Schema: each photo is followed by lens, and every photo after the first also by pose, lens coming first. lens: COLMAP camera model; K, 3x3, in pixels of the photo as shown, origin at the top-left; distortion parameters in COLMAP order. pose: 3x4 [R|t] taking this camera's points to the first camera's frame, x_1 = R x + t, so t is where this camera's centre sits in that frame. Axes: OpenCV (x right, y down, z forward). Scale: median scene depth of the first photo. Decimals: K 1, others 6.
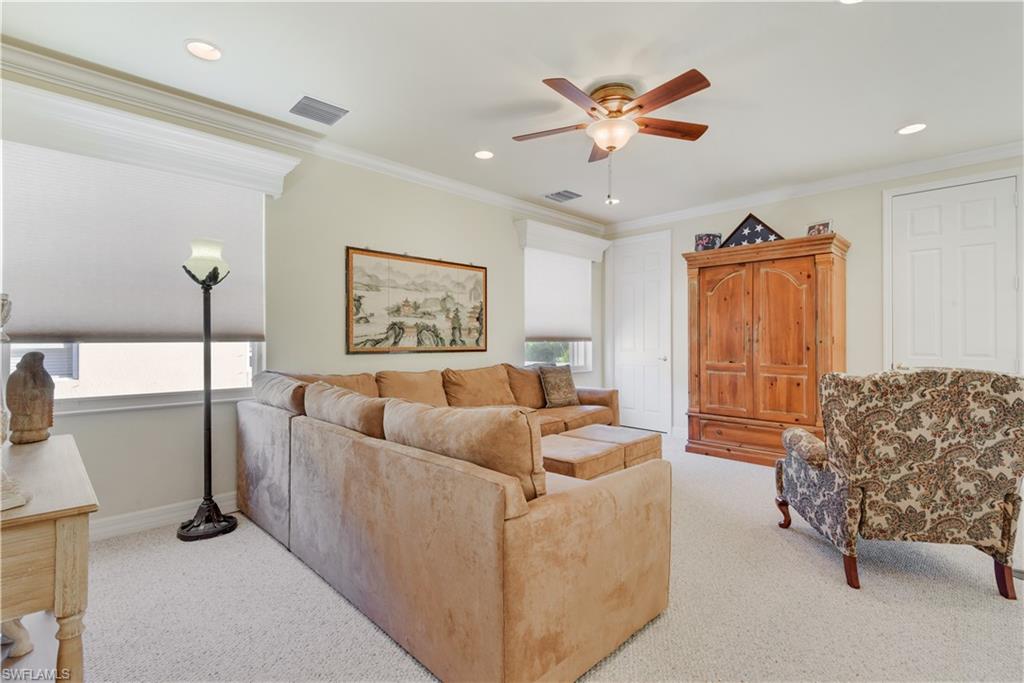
lens RADIAL K [[469.4, 0, 501.5], [0, 469.4, 337.2], [0, 0, 1]] dist [-0.002452, -0.000334]
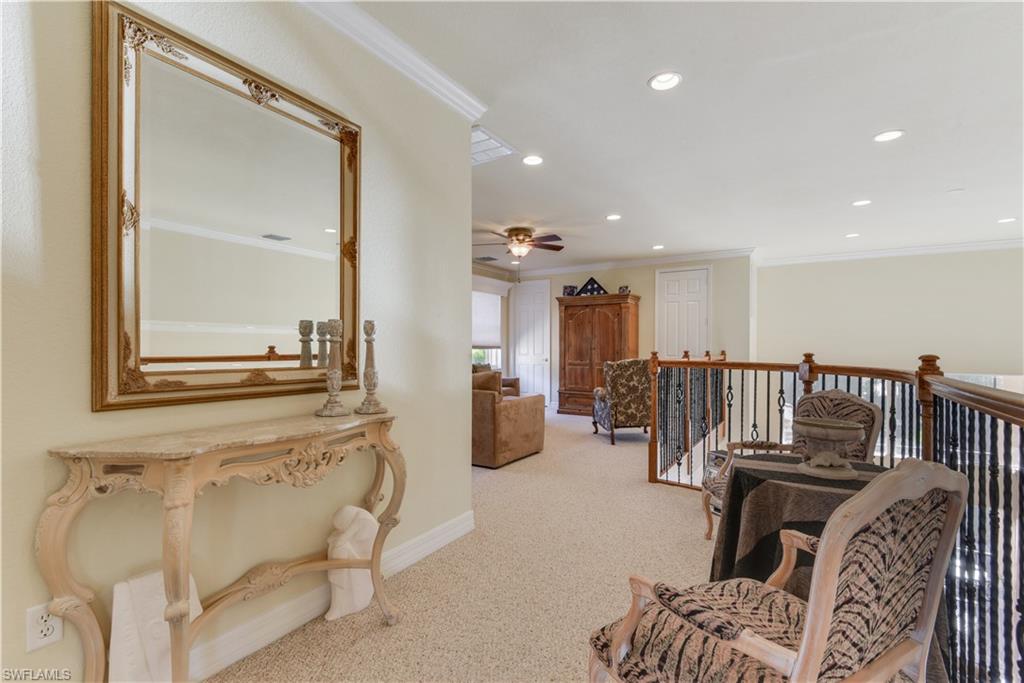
lens RADIAL K [[469.4, 0, 513.3], [0, 469.4, 345.9], [0, 0, 1]] dist [-0.002452, -0.000334]
pose [[0.967940, 0.003621, 0.251156, -0.207143], [-0.004322, 0.999988, 0.002241, -0.005554], [-0.251145, -0.003254, 0.967944, -0.661008]]
